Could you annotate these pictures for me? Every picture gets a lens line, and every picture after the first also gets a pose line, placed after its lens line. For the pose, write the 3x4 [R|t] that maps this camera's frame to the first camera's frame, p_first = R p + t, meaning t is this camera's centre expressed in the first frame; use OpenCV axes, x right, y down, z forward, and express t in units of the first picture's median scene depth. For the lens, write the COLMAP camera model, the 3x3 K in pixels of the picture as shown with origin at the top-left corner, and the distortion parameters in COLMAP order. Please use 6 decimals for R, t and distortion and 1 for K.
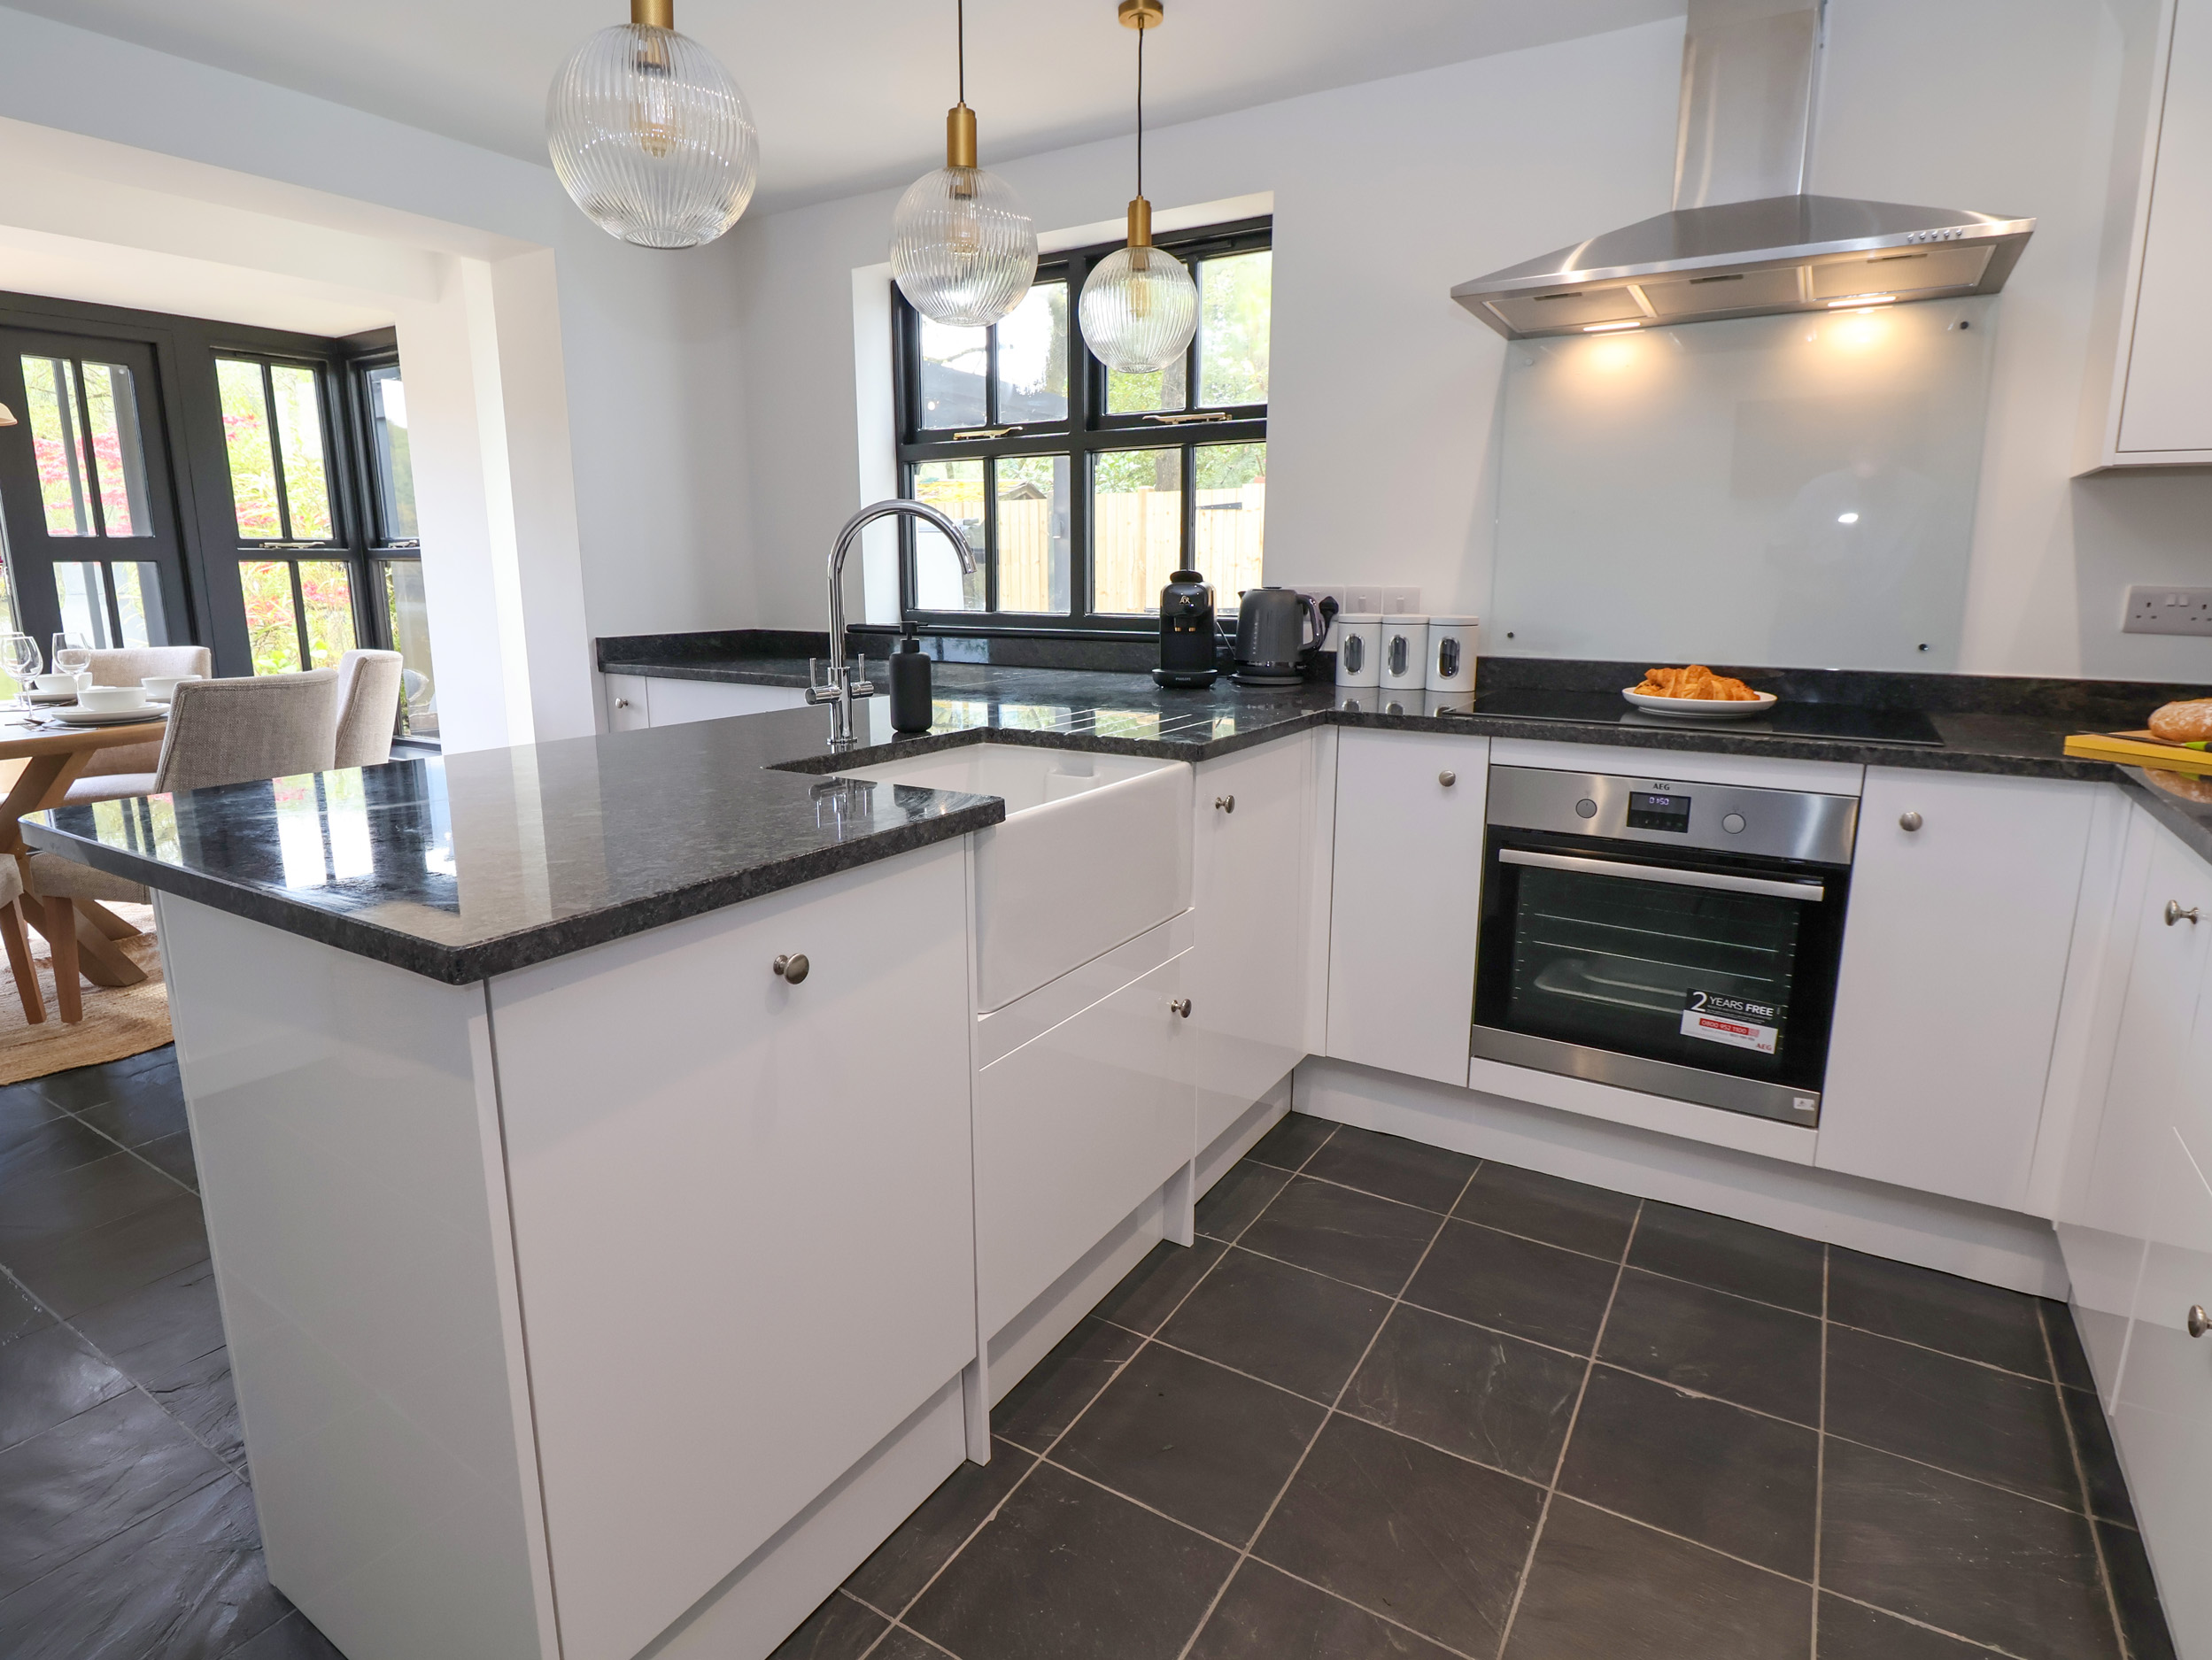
lens RADIAL K [[1169.5, 0, 1104.2], [0, 1169.5, 791.6], [0, 0, 1]] dist [-0.012270, -0.000666]
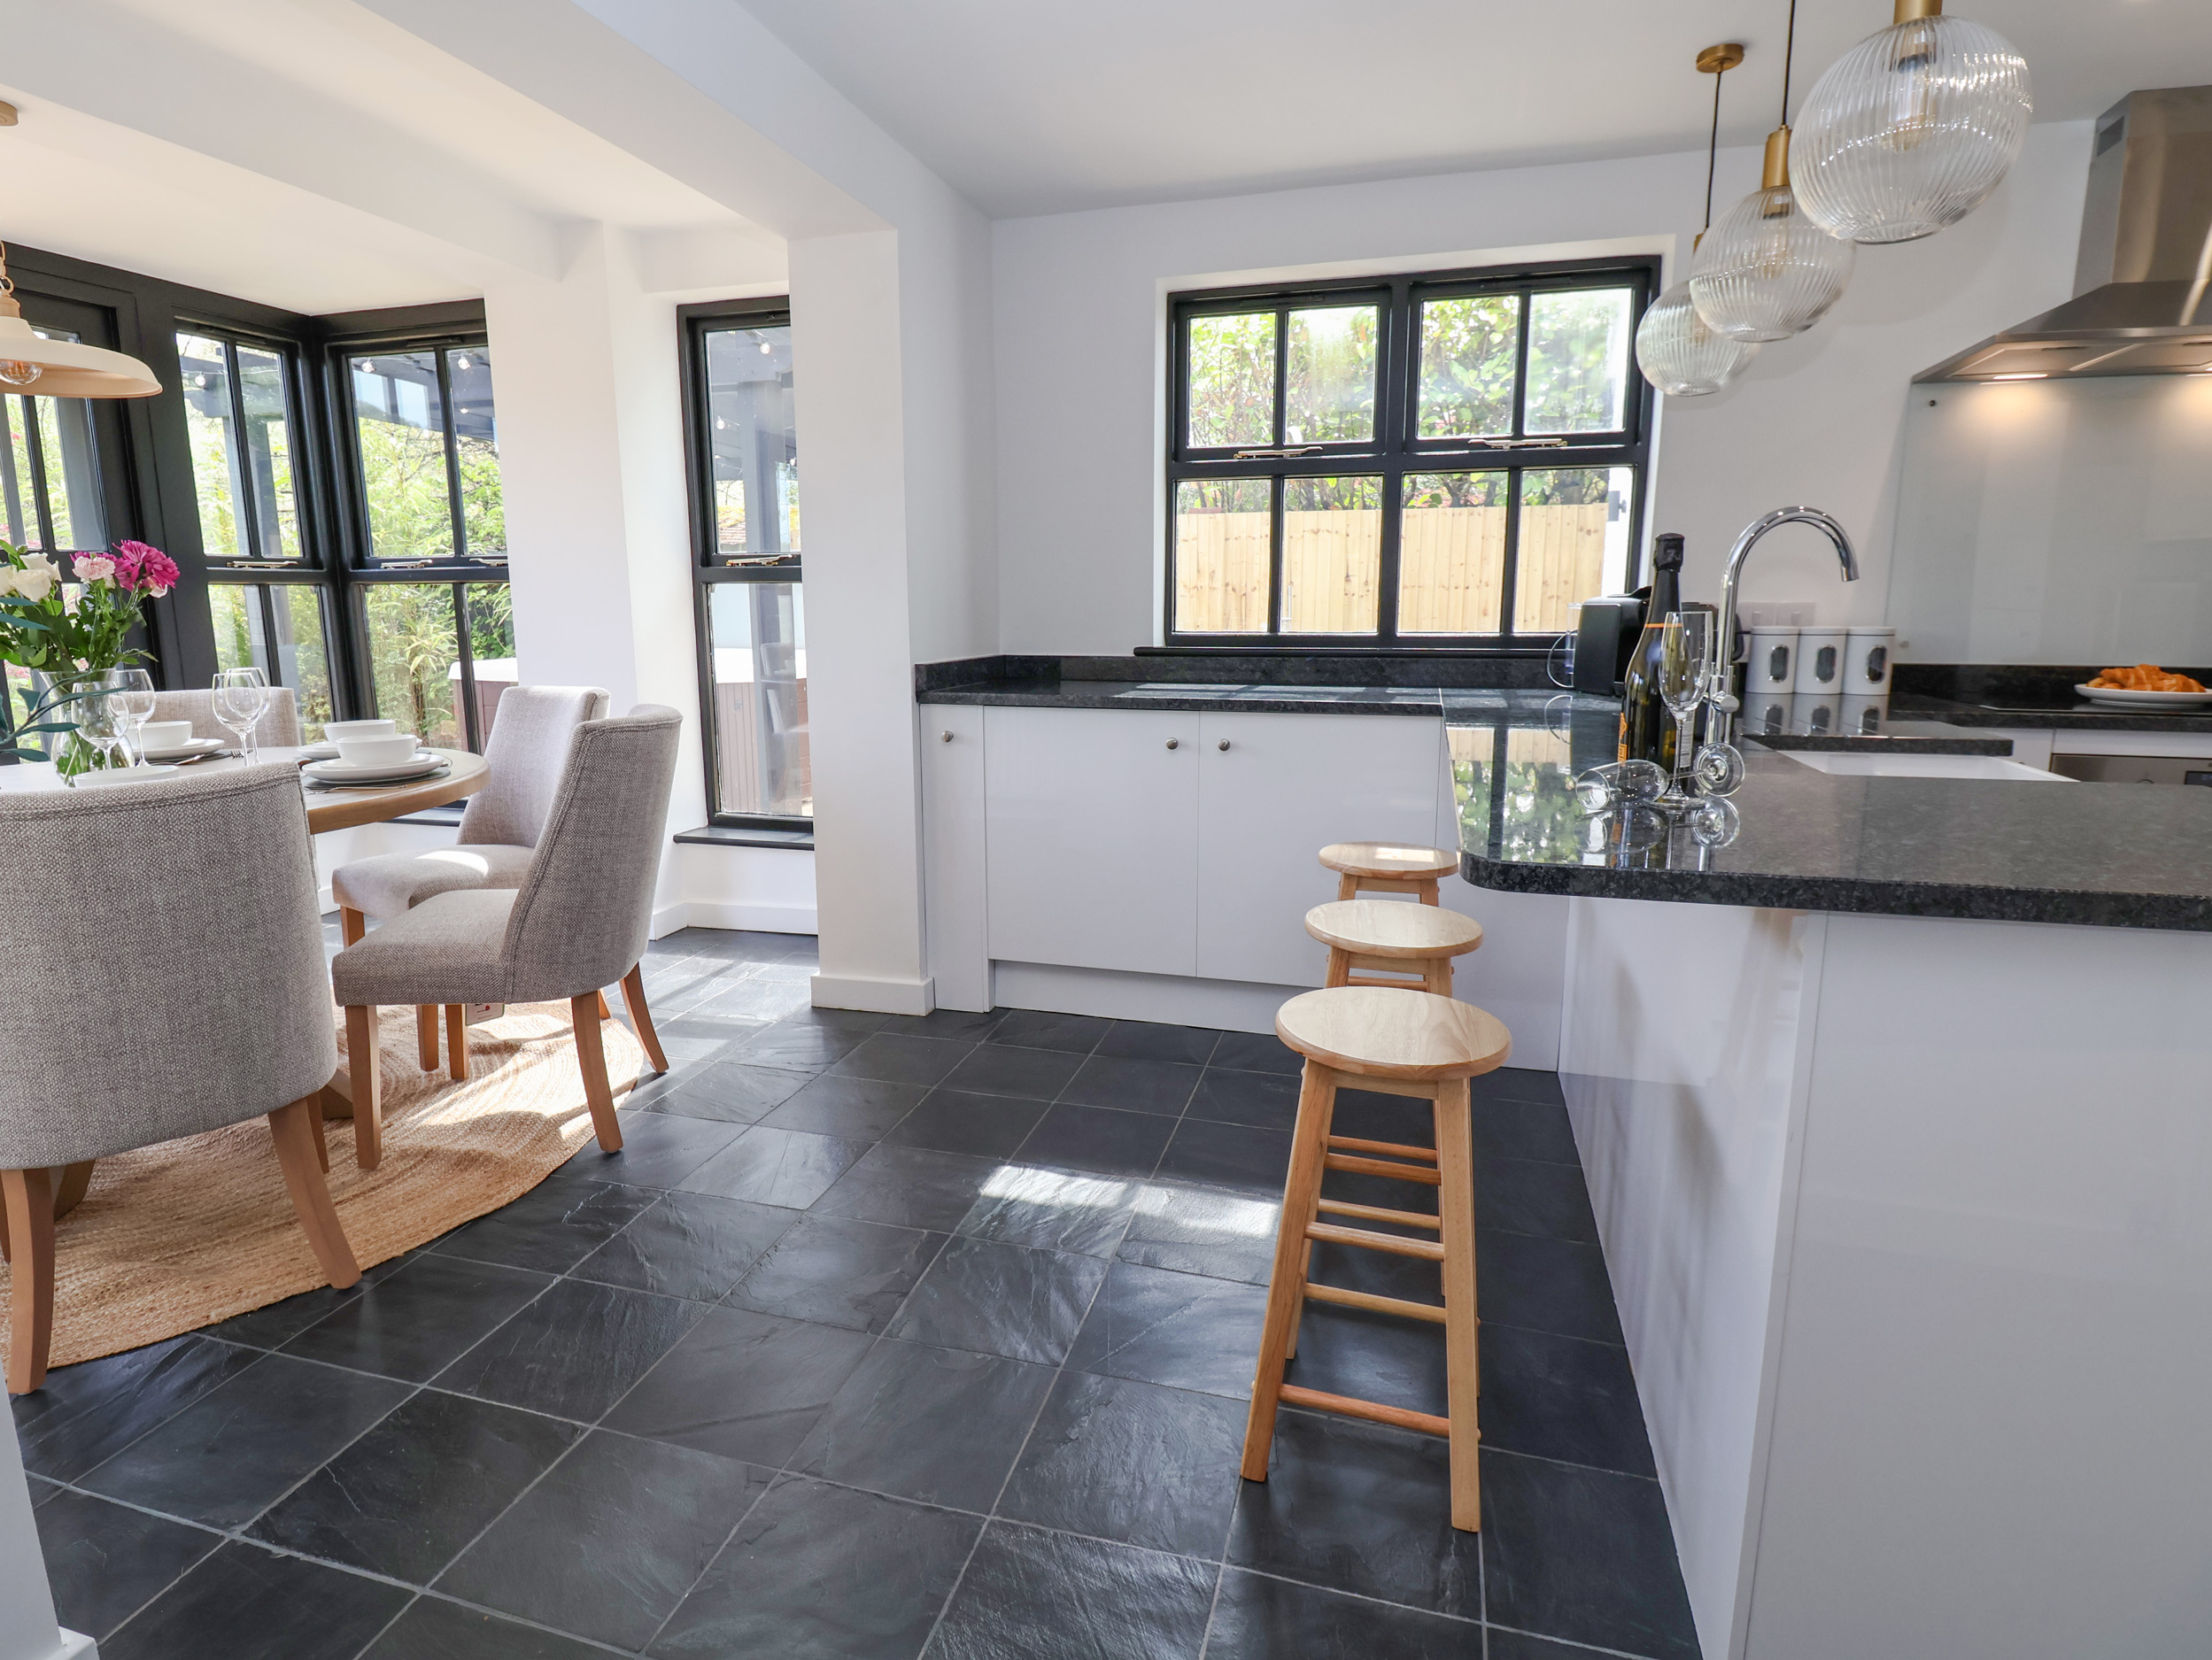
lens RADIAL K [[1147.0, 0, 1090.7], [0, 1147.0, 801.9], [0, 0, 1]] dist [0.009227, -0.018146]
pose [[0.962487, -0.049482, 0.266777, -0.523206], [0.053940, 0.998500, -0.009402, -0.009702], [-0.265911, 0.023440, 0.963713, 0.105792]]
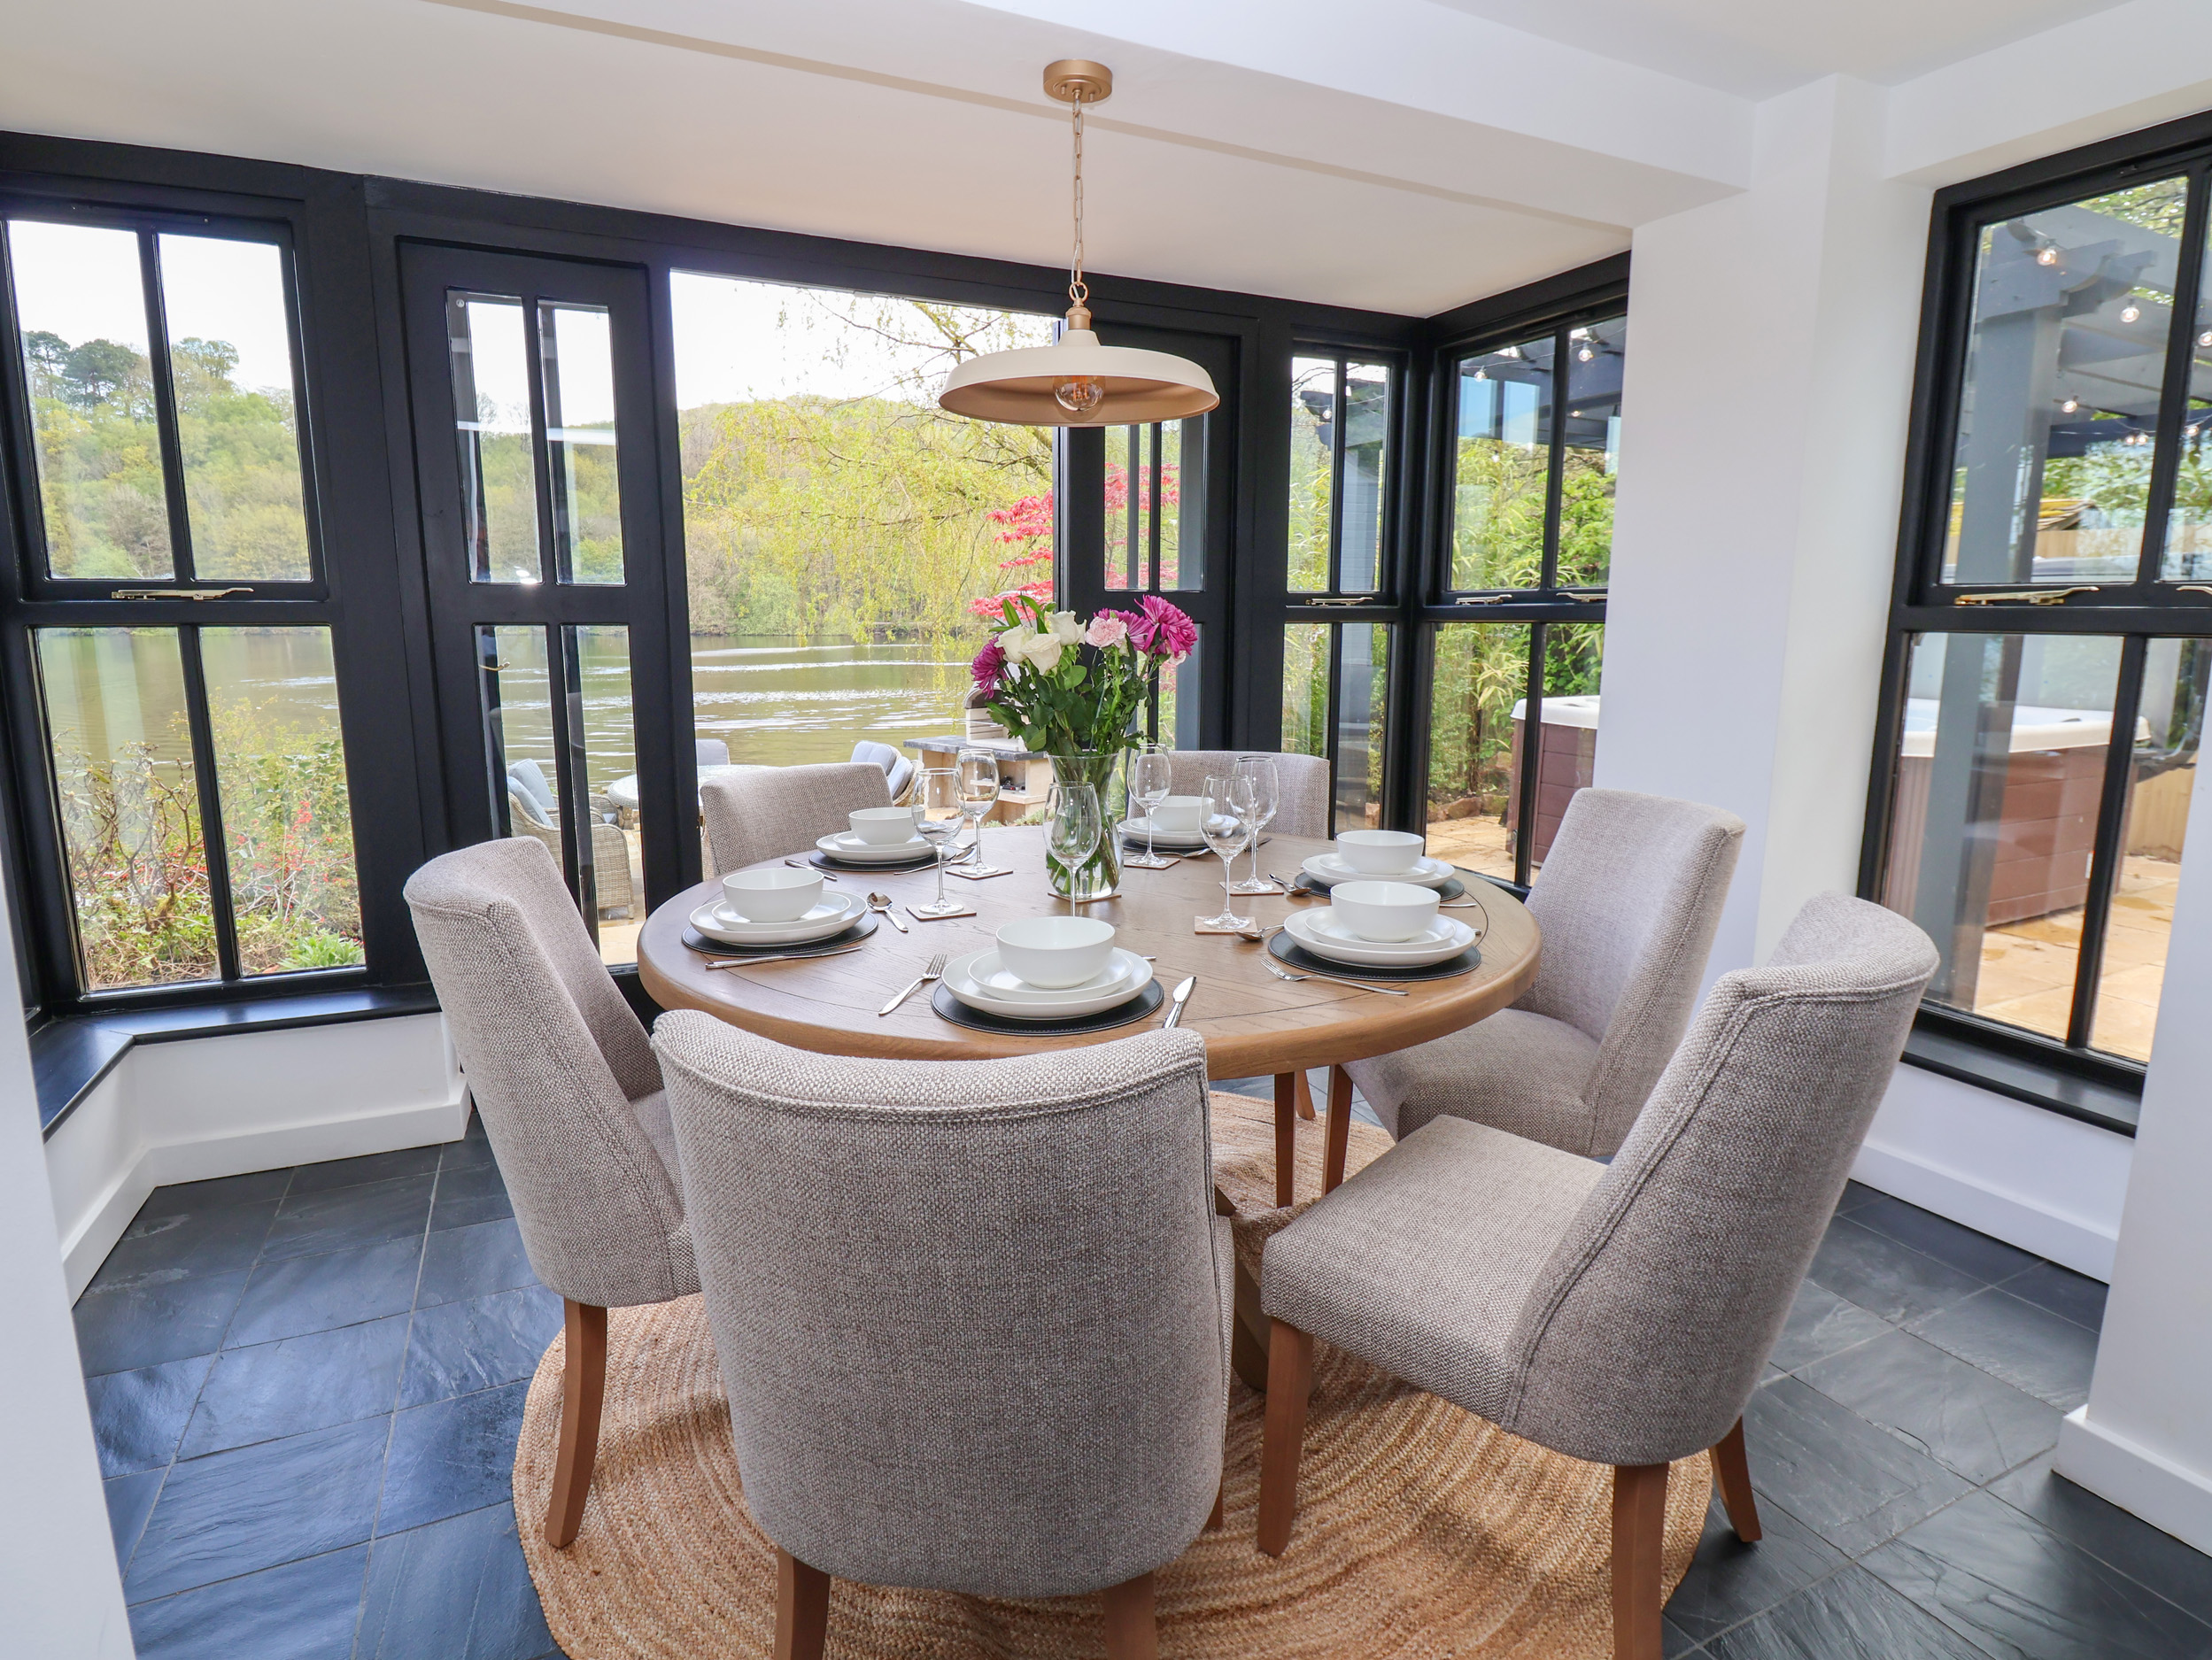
lens RADIAL K [[1147.0, 0, 1090.7], [0, 1147.0, 801.9], [0, 0, 1]] dist [0.009227, -0.018146]
pose [[0.832447, 0.095177, -0.545870, -0.602900], [-0.109577, 0.993959, 0.006201, -0.102907], [0.543162, 0.054652, 0.837847, 0.438229]]
